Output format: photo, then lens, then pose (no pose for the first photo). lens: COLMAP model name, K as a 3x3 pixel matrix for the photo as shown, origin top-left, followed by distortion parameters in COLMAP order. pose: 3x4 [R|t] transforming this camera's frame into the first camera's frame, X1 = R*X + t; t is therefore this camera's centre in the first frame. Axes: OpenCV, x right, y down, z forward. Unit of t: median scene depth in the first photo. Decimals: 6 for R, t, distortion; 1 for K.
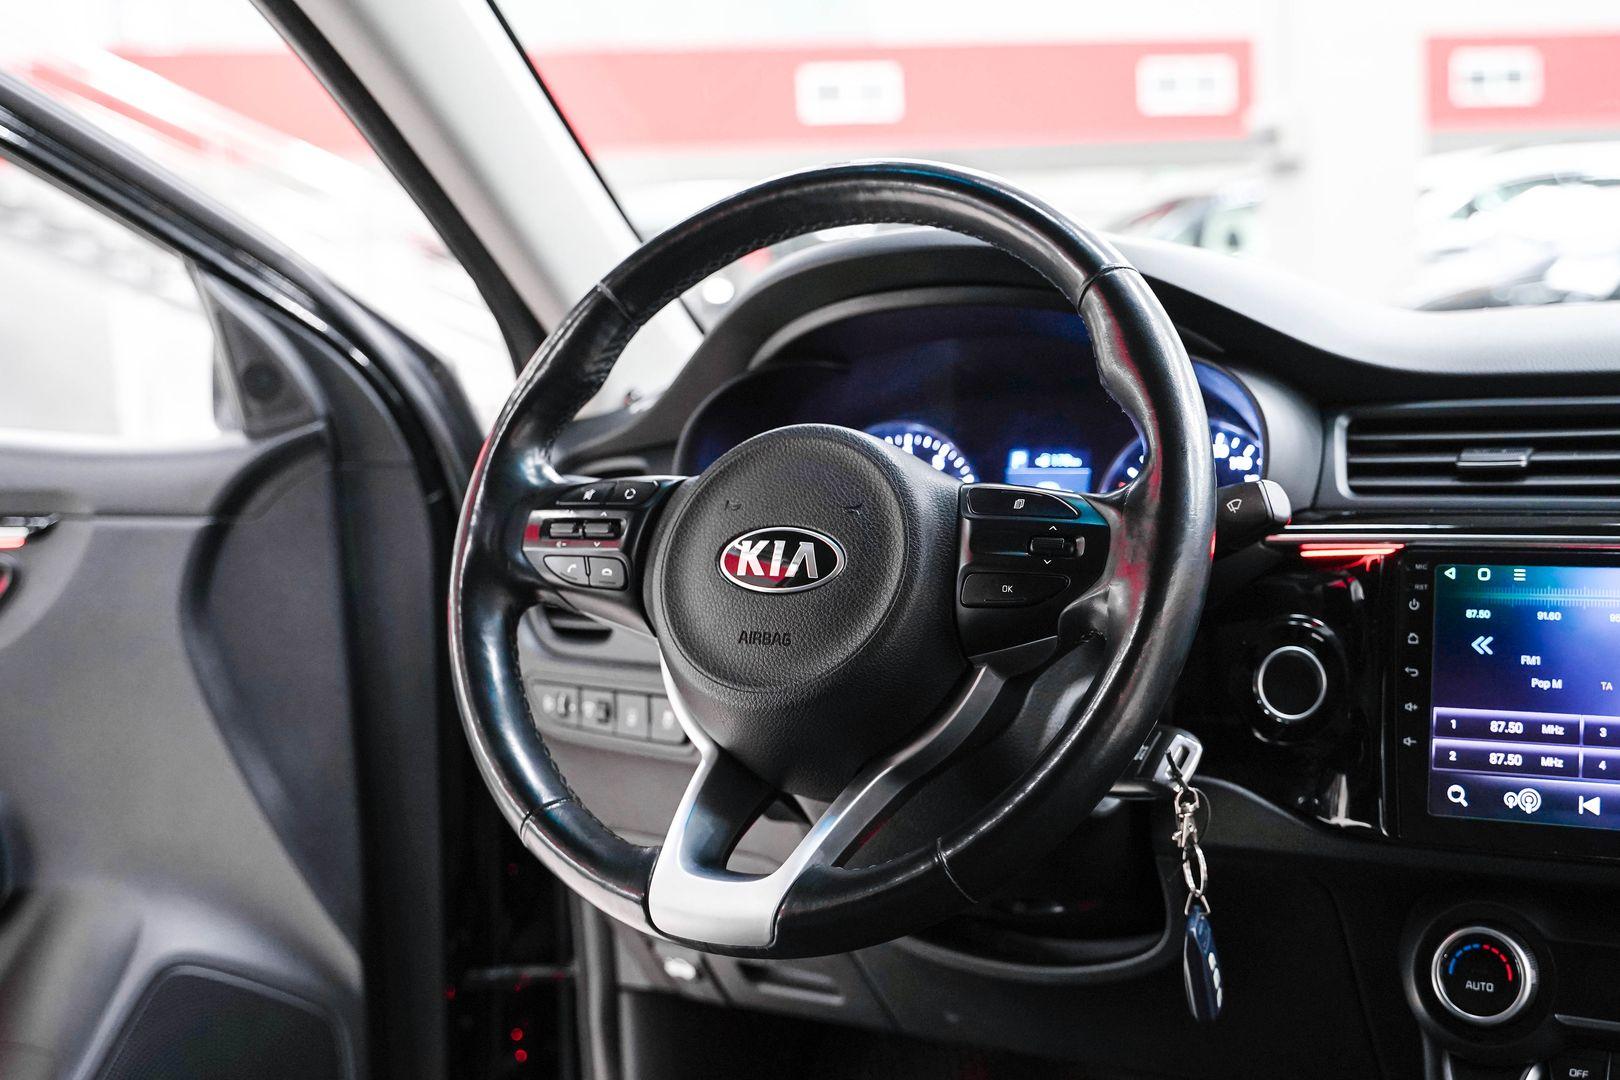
lens RADIAL K [[2053.9, 0, 866.6], [0, 2053.9, 538.2], [0, 0, 1]] dist [0.000379, 0.000484]
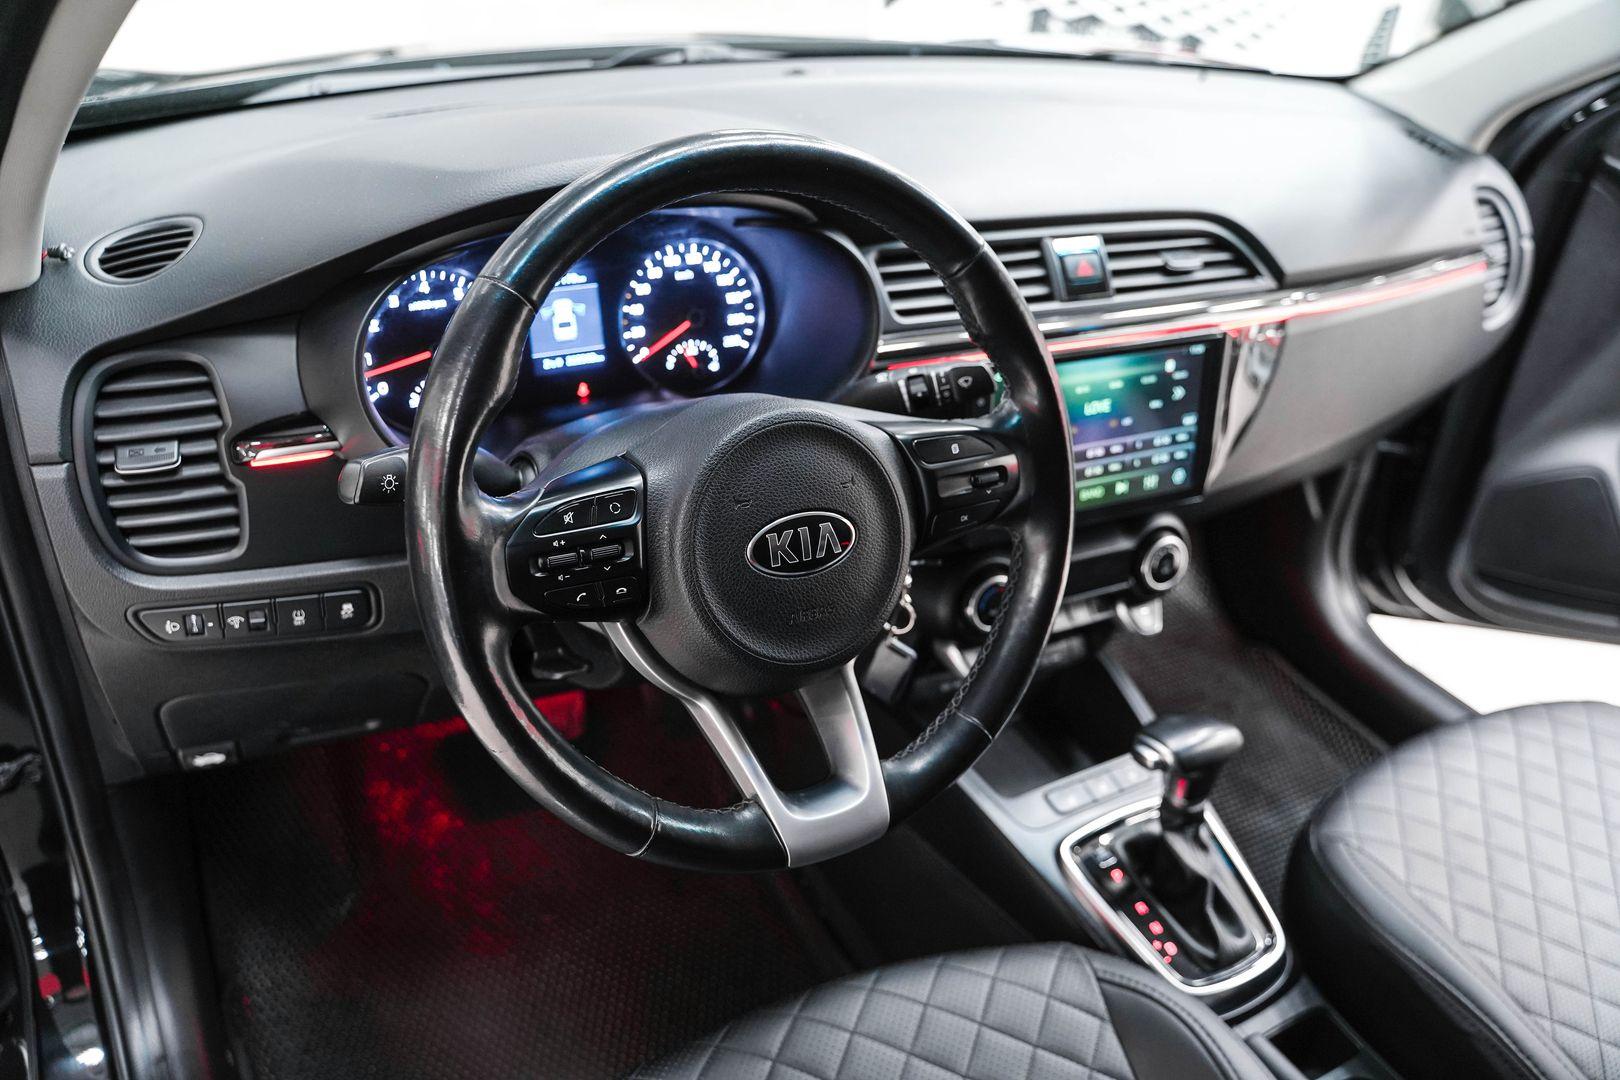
lens RADIAL K [[1298.5, 0, 804.1], [0, 1298.5, 534.3], [0, 0, 1]] dist [-0.117868, 0.083251]
pose [[0.572775, -0.349593, 0.741426, -0.541624], [-0.014543, 0.900019, 0.435607, -0.291036], [-0.819583, -0.260288, 0.510425, 0.600030]]
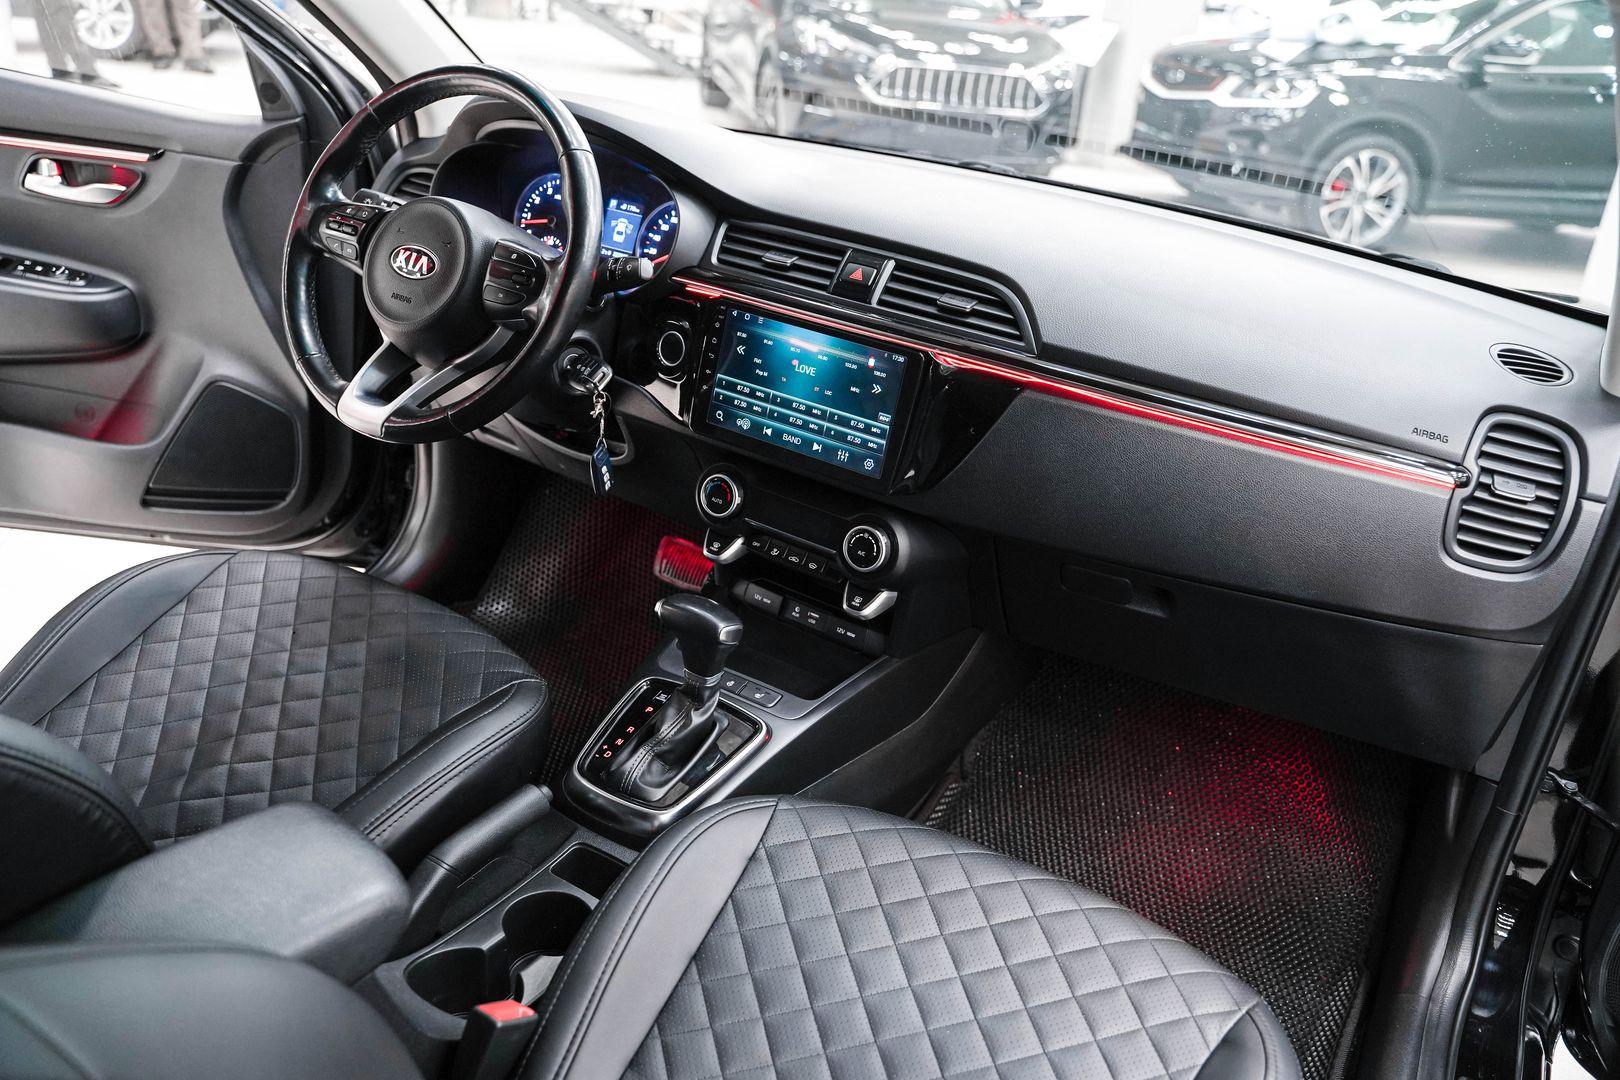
lens RADIAL K [[1298.5, 0, 804.1], [0, 1298.5, 534.3], [0, 0, 1]] dist [-0.117868, 0.083251]
pose [[0.986354, 0.164617, -0.002544, 0.396316], [-0.155688, 0.937655, 0.310747, -0.194802], [0.053540, -0.306110, 0.950489, -0.332435]]
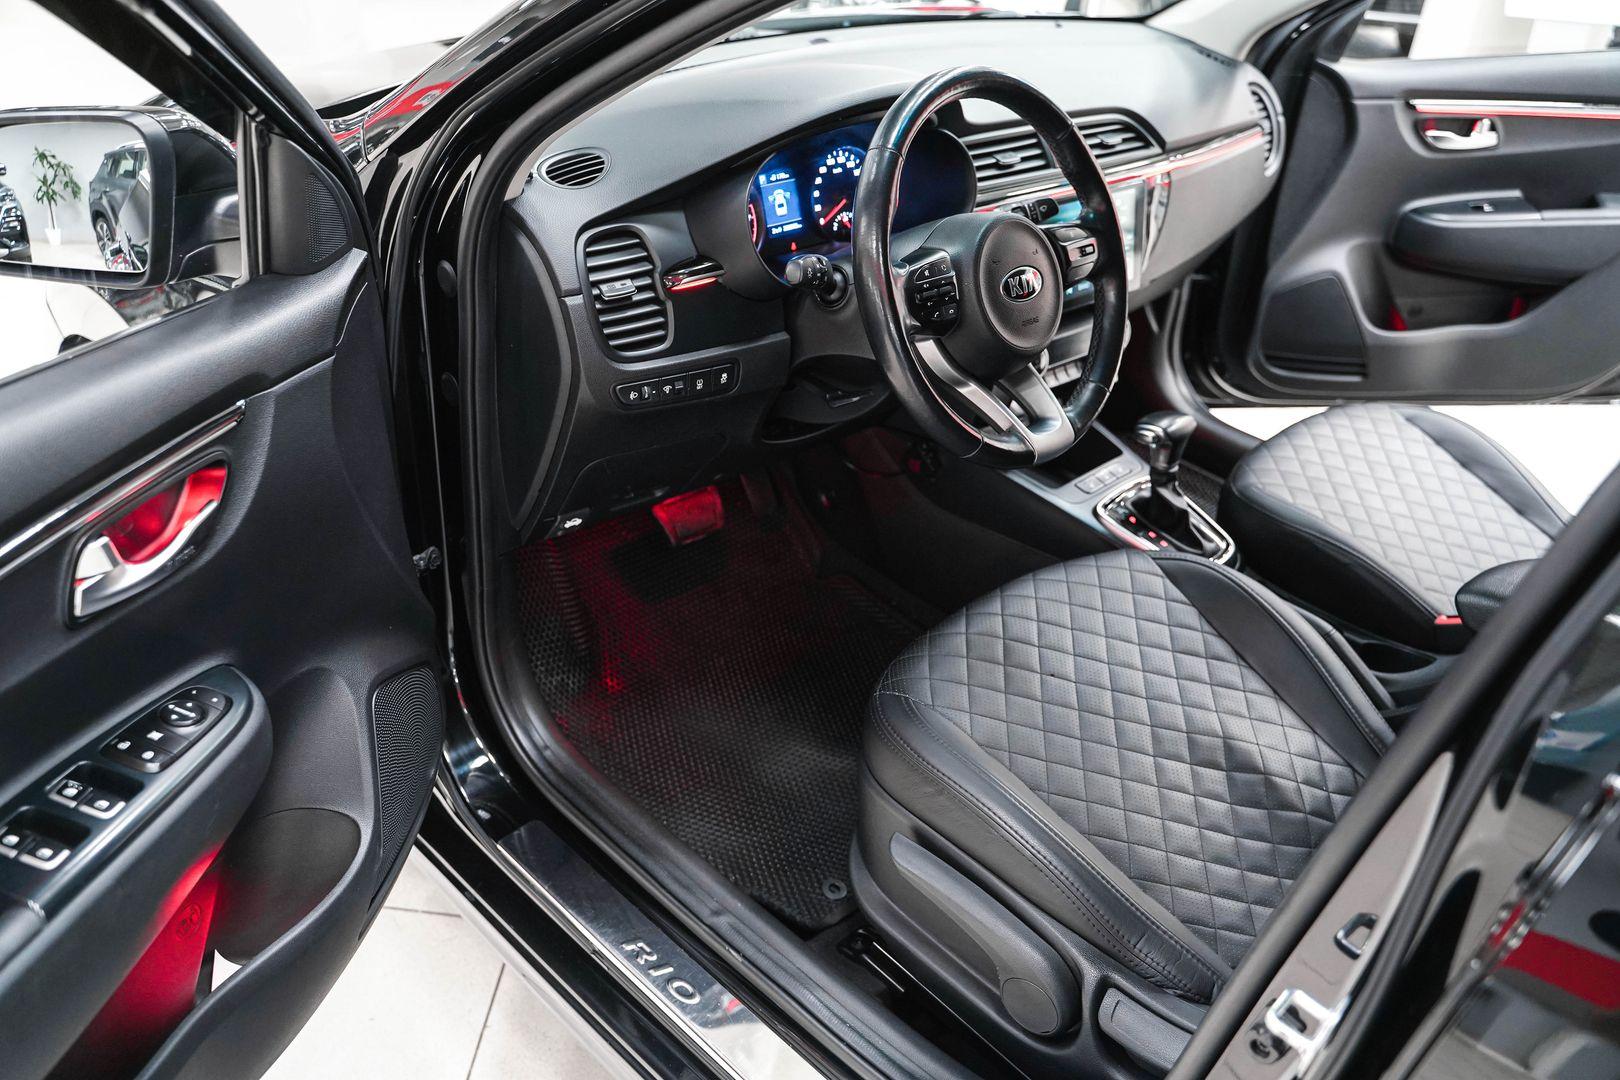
lens RADIAL K [[1298.5, 0, 804.1], [0, 1298.5, 534.3], [0, 0, 1]] dist [-0.117868, 0.083251]
pose [[0.350579, -0.435251, 0.829247, -1.279947], [0.028221, 0.889951, 0.455182, -0.354870], [-0.936108, -0.136175, 0.324281, 0.703789]]
